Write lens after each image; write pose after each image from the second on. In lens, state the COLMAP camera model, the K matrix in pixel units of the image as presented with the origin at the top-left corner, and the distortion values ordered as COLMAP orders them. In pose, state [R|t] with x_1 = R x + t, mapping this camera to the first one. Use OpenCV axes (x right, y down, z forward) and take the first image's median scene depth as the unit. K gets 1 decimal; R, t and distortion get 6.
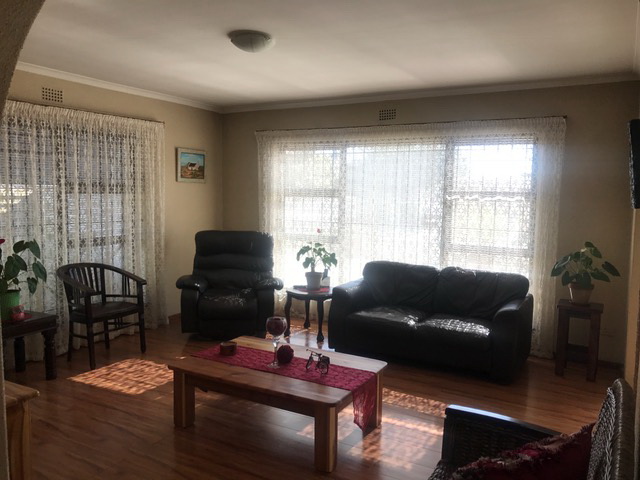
lens RADIAL K [[518.9, 0, 319.0], [0, 518.9, 243.7], [0, 0, 1]] dist [0.053329, -0.043933]
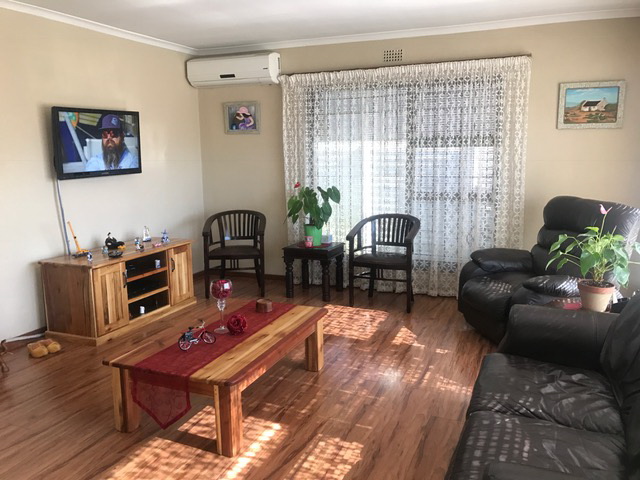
lens RADIAL K [[518.9, 0, 319.7], [0, 518.9, 235.1], [0, 0, 1]] dist [0.053329, -0.043933]
pose [[0.139065, 0.150587, -0.978767, 0.543050], [-0.088676, 0.986294, 0.139146, -0.050777], [0.986305, 0.067443, 0.150512, 0.666119]]
